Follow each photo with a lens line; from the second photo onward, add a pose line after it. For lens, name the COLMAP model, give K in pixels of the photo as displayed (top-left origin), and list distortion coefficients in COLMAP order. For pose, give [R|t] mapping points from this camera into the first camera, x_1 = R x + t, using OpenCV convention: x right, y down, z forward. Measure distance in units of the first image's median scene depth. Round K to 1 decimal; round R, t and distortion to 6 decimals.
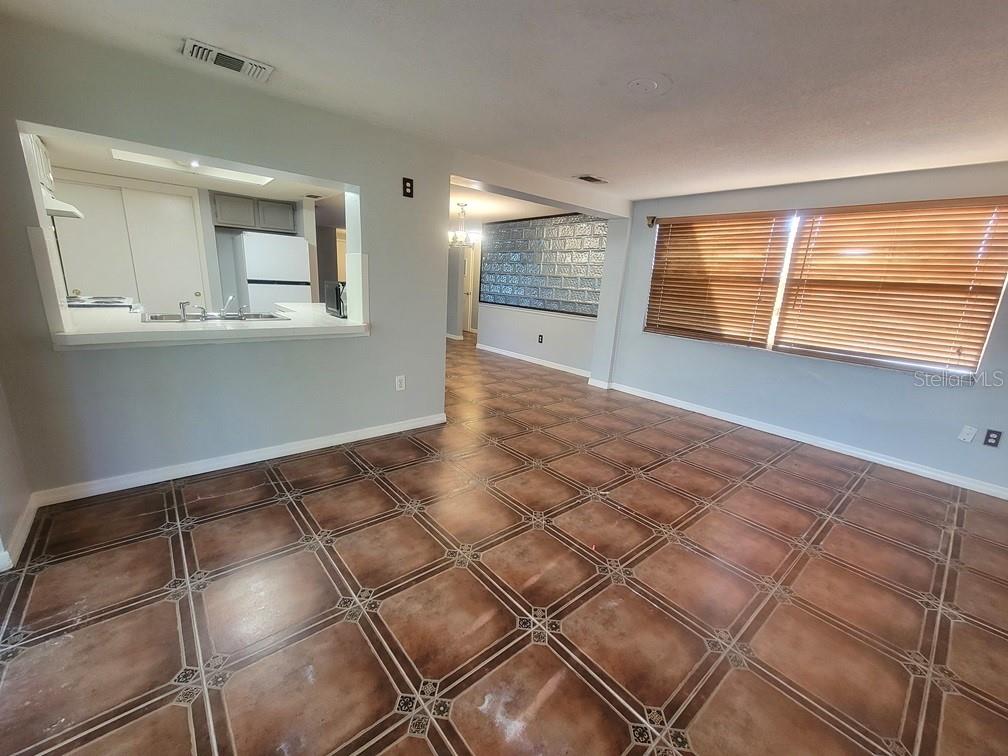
lens RADIAL K [[411.2, 0, 506.2], [0, 411.2, 377.7], [0, 0, 1]] dist [-0.001693, -0.001328]
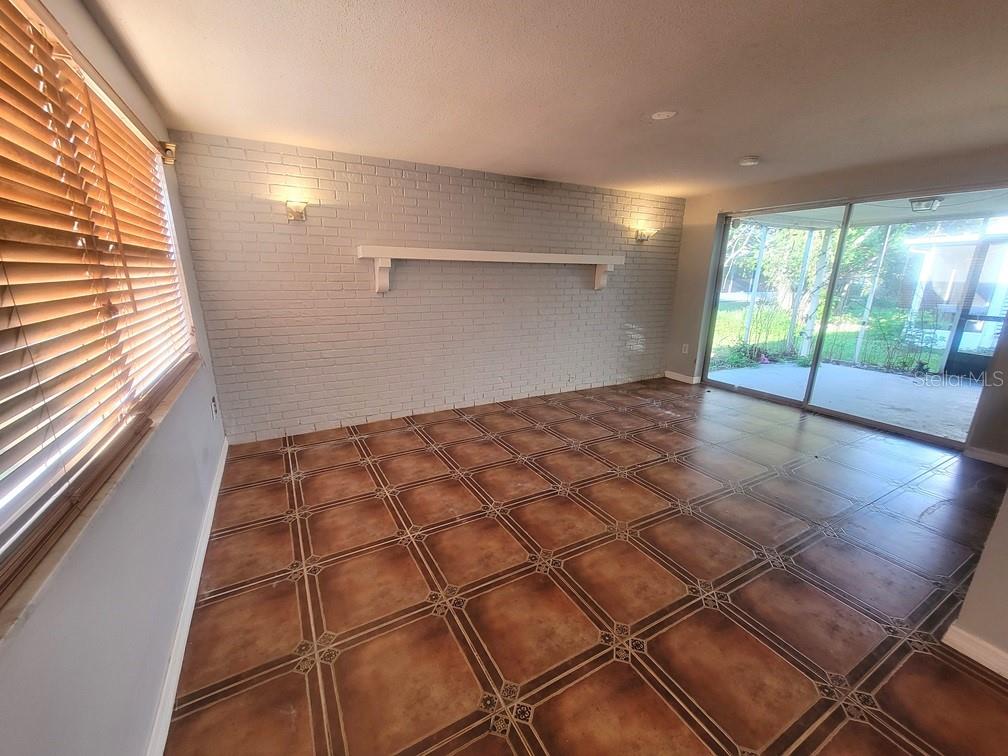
lens RADIAL K [[411.2, 0, 508.7], [0, 411.2, 374.7], [0, 0, 1]] dist [-0.001693, -0.001328]
pose [[-0.978330, -0.111500, 0.174464, 0.329208], [-0.016454, 0.881818, 0.471302, -0.432718], [-0.206396, 0.458218, -0.864544, 1.788835]]
